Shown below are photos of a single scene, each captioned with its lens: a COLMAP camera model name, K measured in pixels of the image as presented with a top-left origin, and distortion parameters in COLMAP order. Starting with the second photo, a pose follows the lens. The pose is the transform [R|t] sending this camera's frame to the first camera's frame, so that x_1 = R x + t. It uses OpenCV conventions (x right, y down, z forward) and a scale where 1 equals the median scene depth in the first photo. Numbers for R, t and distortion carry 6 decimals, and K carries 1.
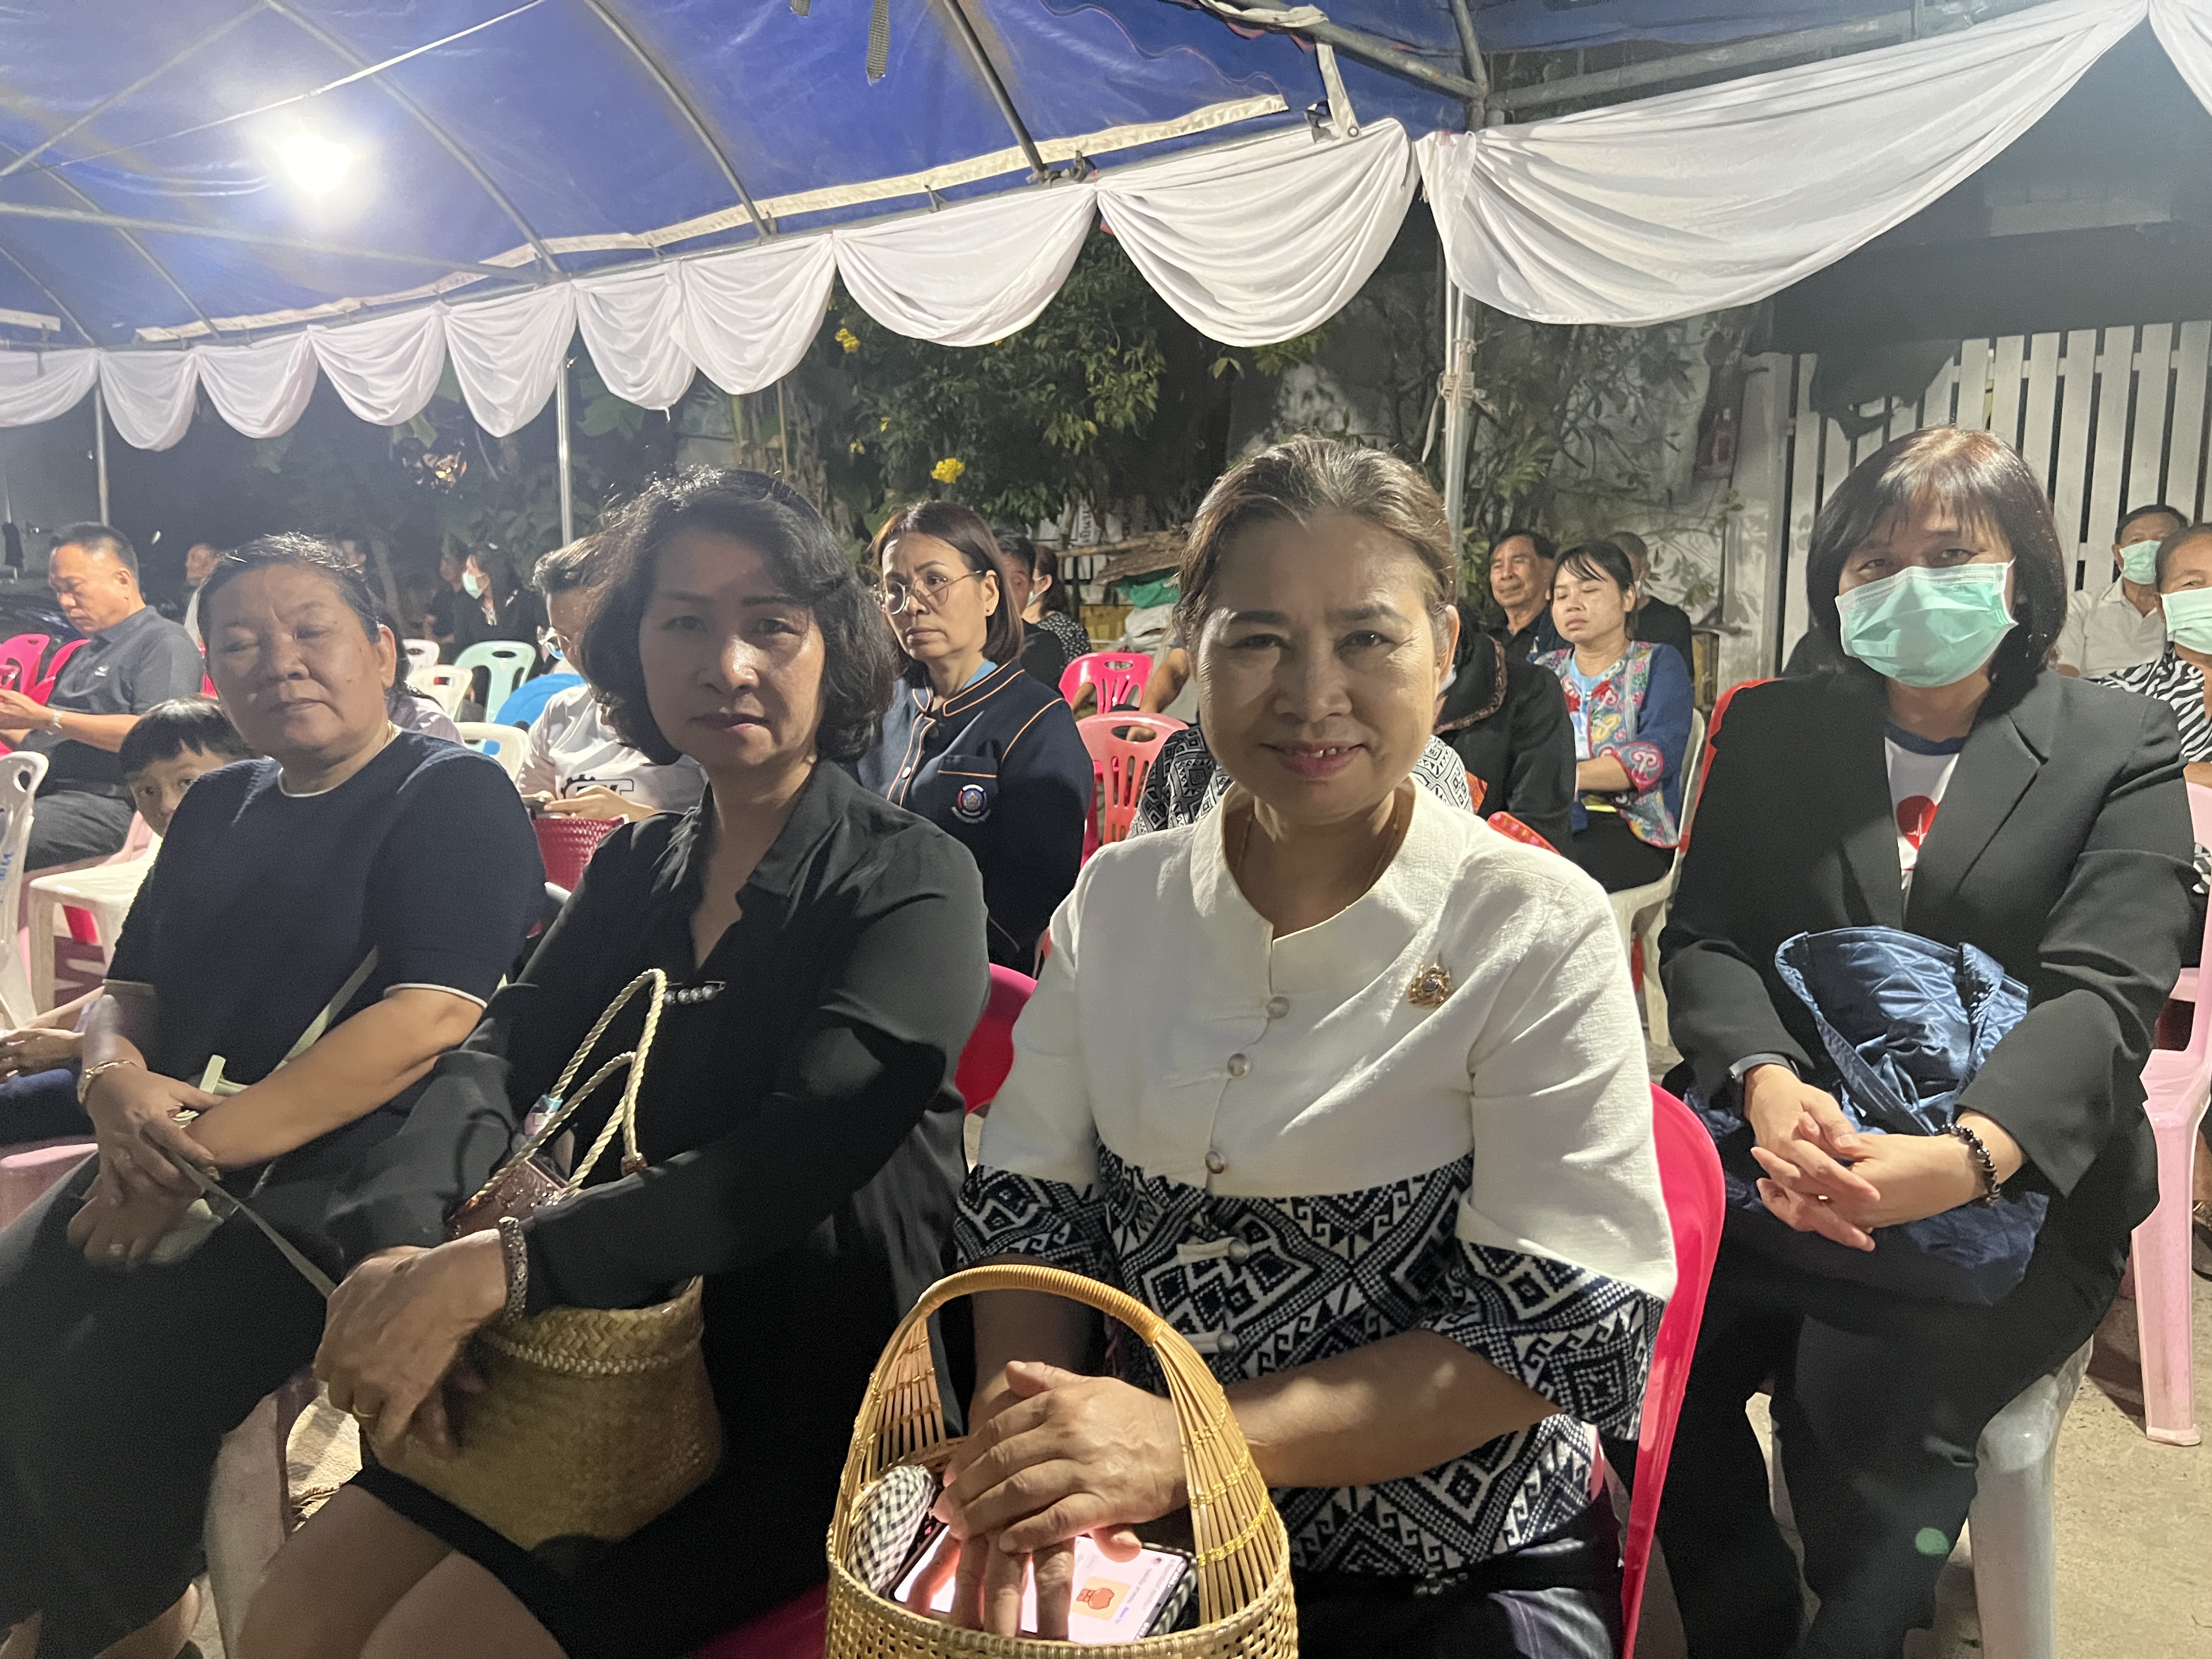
lens RADIAL K [[1769.0, 0, 1106.0], [0, 1769.0, 829.5], [0, 0, 1]] dist [0.055010, -0.098955]
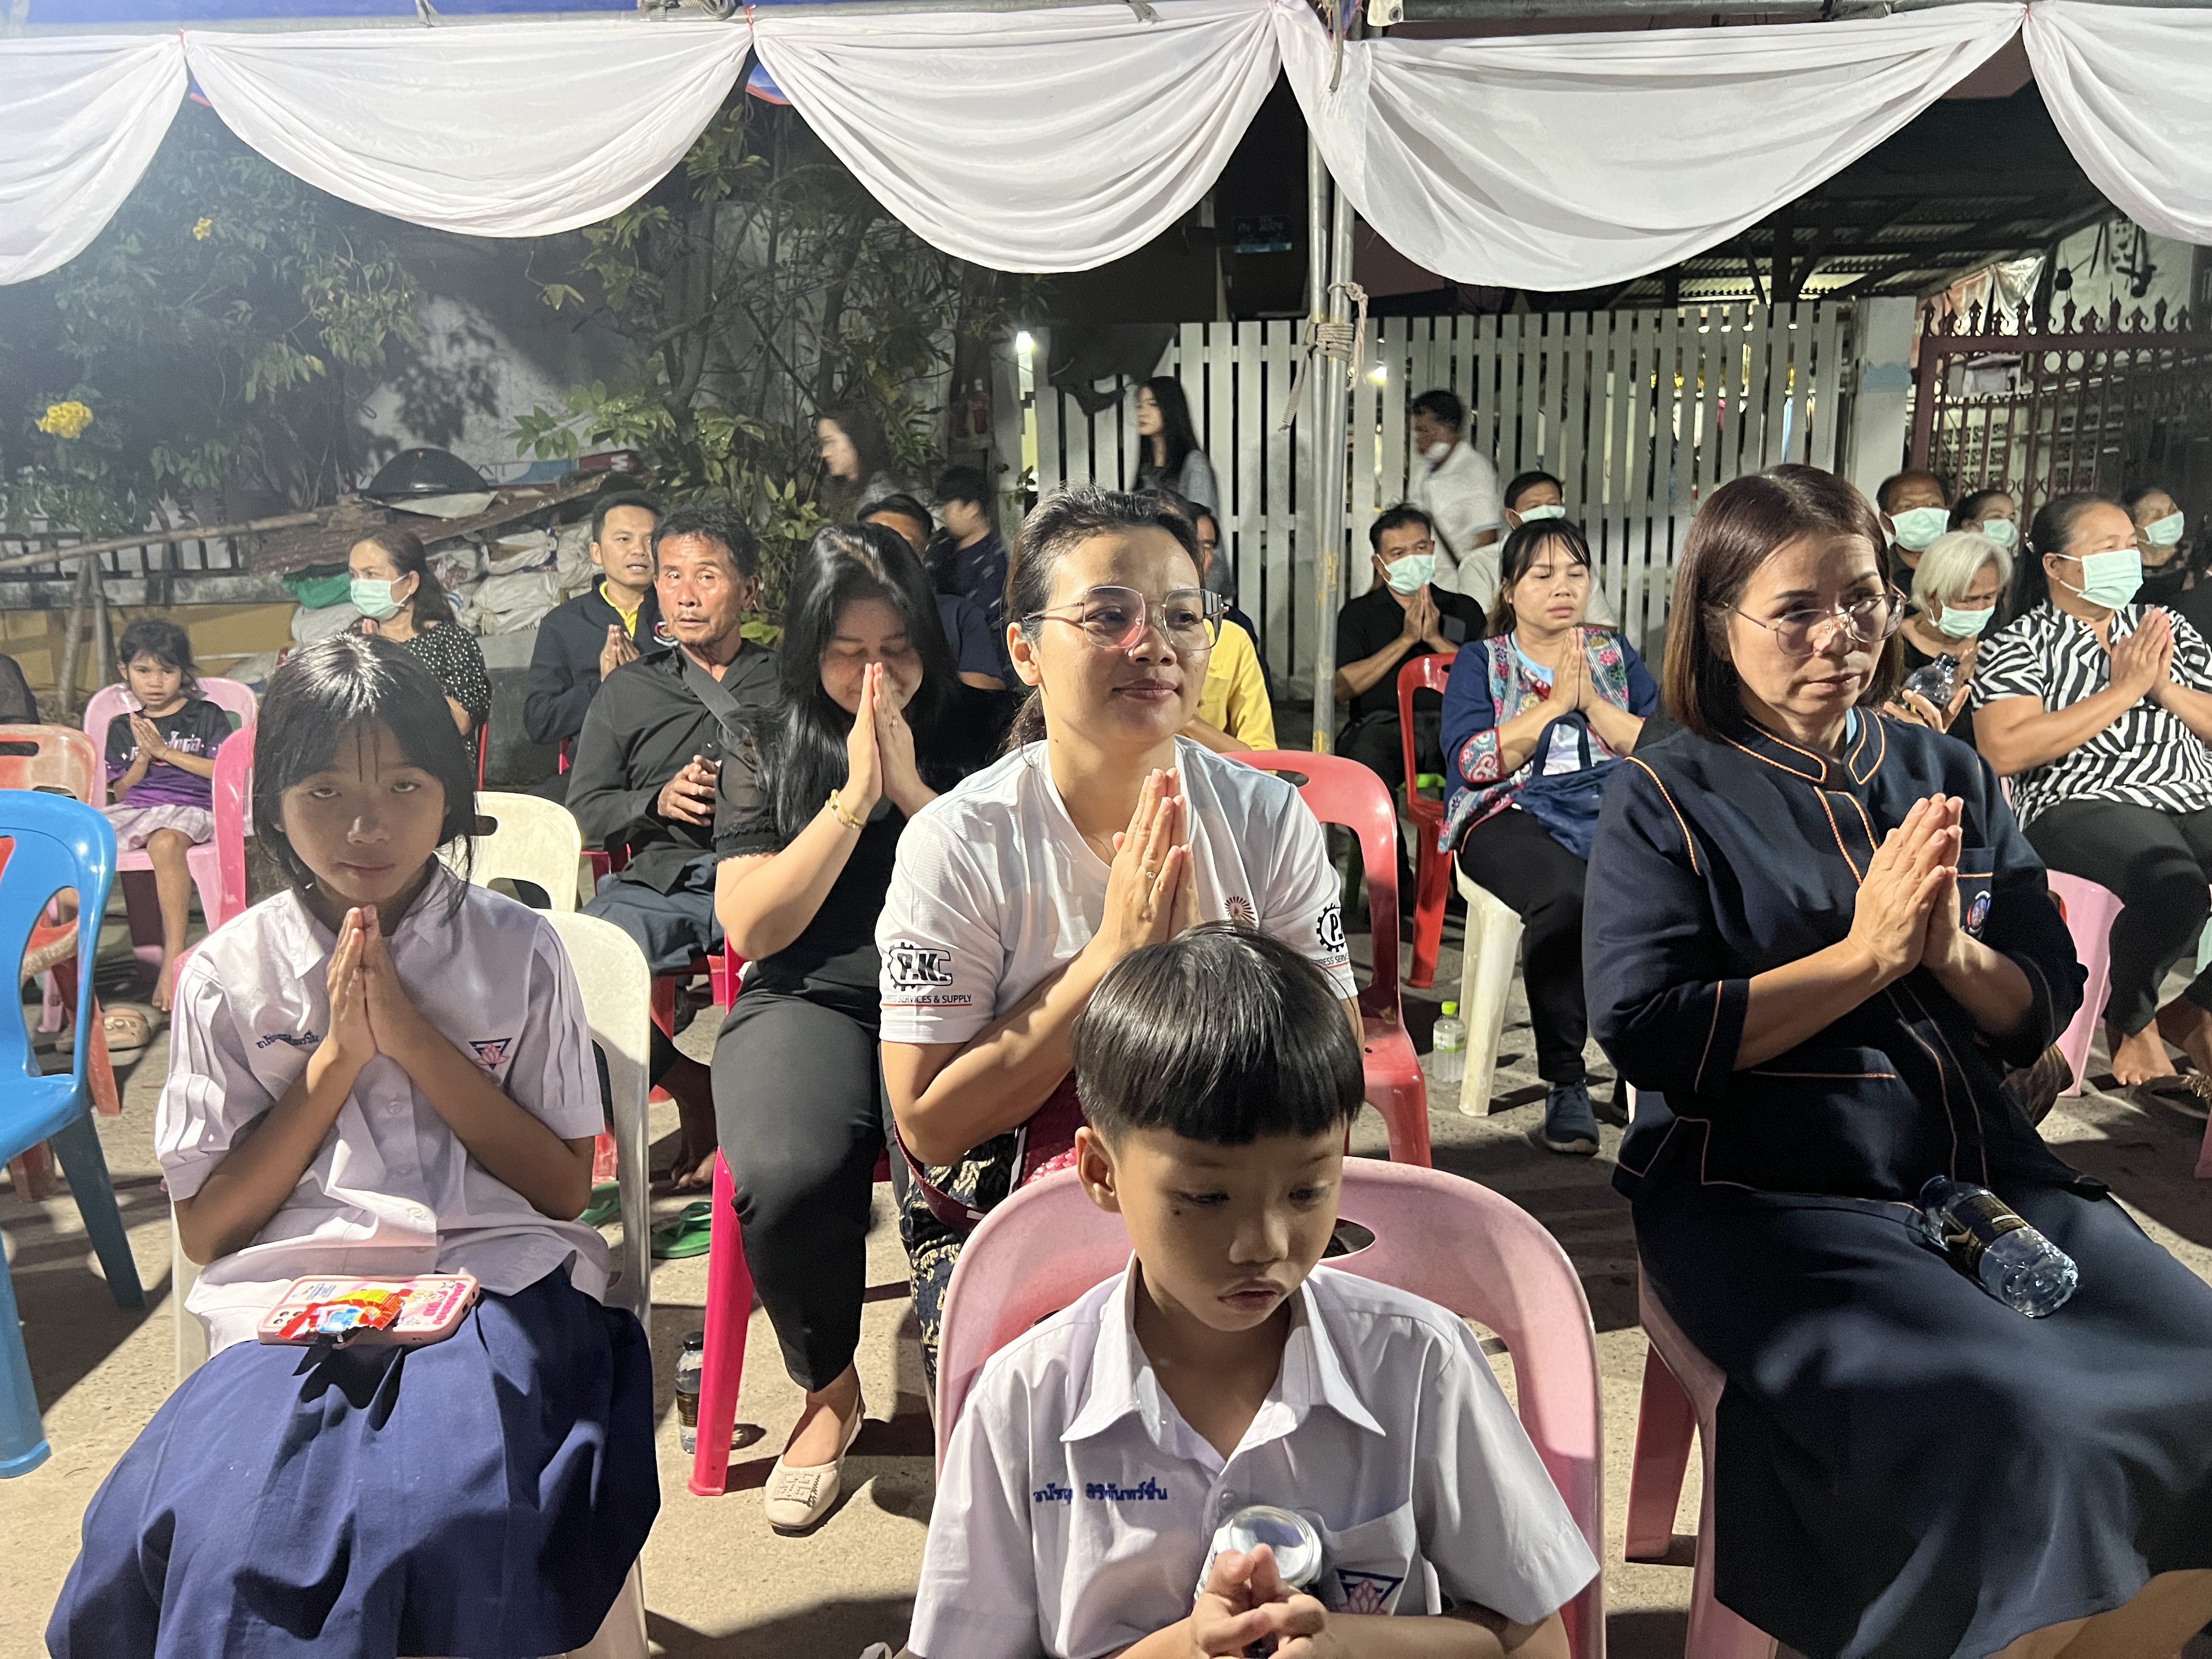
lens RADIAL K [[1769.0, 0, 1106.0], [0, 1769.0, 829.5], [0, 0, 1]] dist [0.055010, -0.098955]
pose [[0.751268, -0.122761, 0.648479, -0.258930], [0.113404, 0.991947, 0.056402, -0.040490], [-0.650181, 0.031167, 0.759140, 0.232756]]
